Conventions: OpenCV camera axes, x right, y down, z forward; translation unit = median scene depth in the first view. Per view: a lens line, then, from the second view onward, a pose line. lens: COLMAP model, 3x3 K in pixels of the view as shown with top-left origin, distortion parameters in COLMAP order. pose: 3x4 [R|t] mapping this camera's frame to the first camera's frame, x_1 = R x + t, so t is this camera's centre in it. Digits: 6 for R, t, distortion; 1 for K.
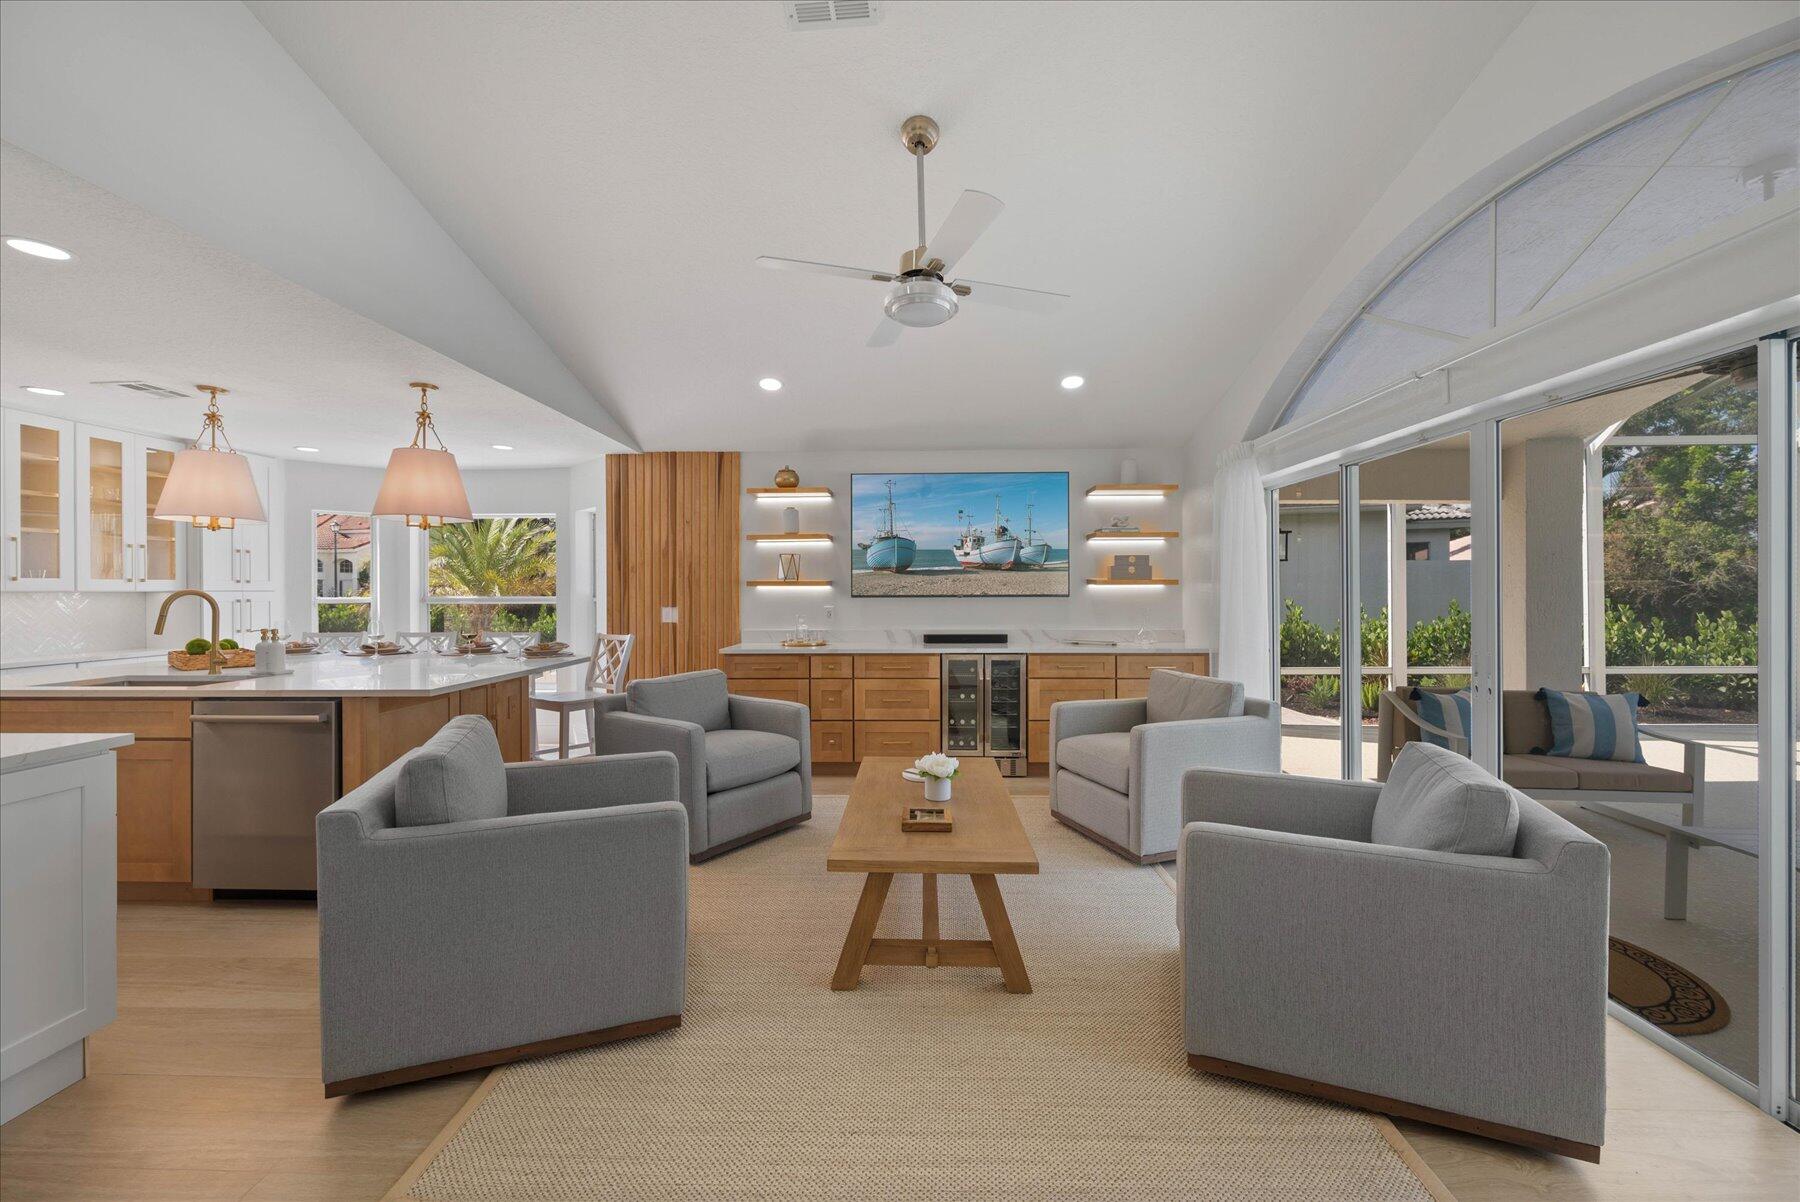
lens RADIAL K [[712.9, 0, 902.6], [0, 712.9, 589.8], [0, 0, 1]] dist [-0.002556, -0.000176]
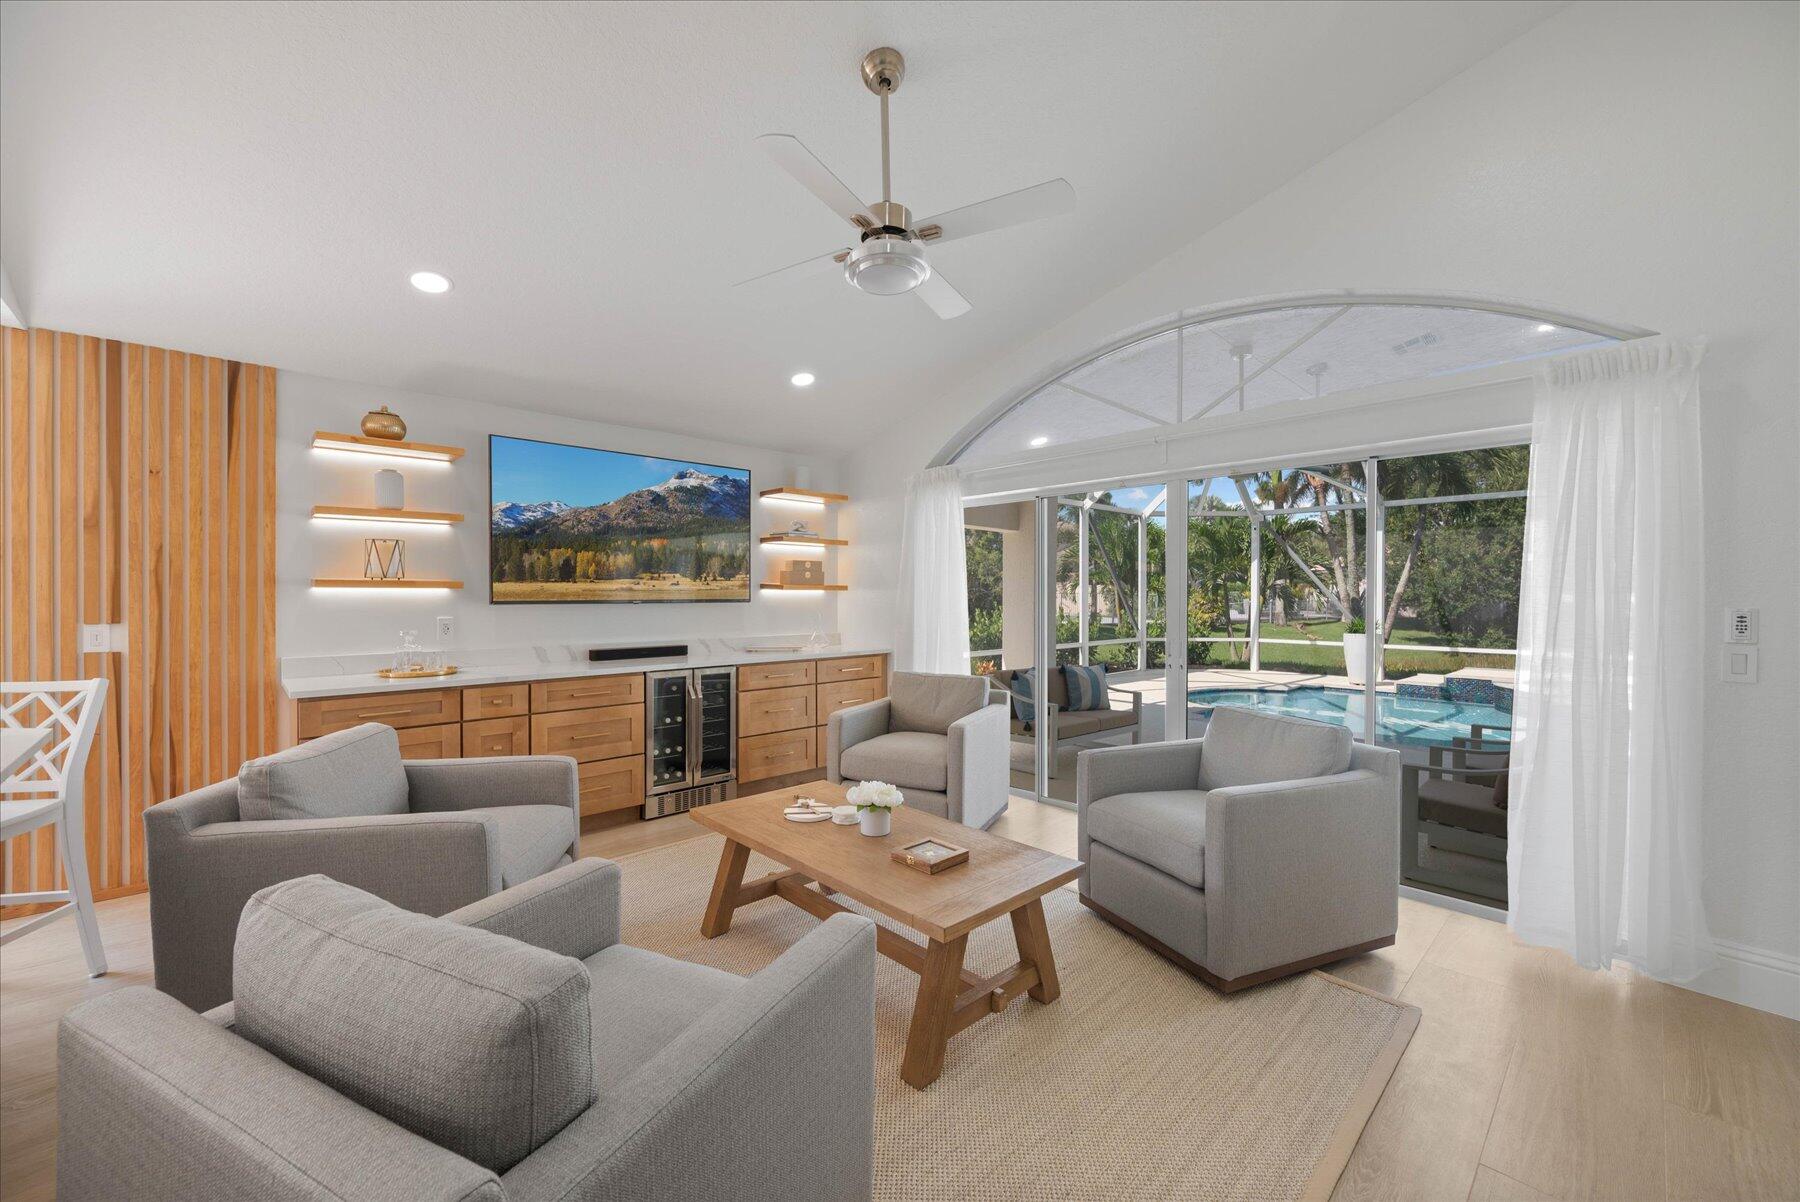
lens RADIAL K [[714.3, 0, 903.5], [0, 714.3, 593.8], [0, 0, 1]] dist [0.000798, 0.000041]
pose [[0.701804, 0.004142, 0.712358, -0.324236], [-0.004073, 0.999990, -0.001802, -0.000452], [-0.712359, -0.001637, 0.701814, 0.207340]]
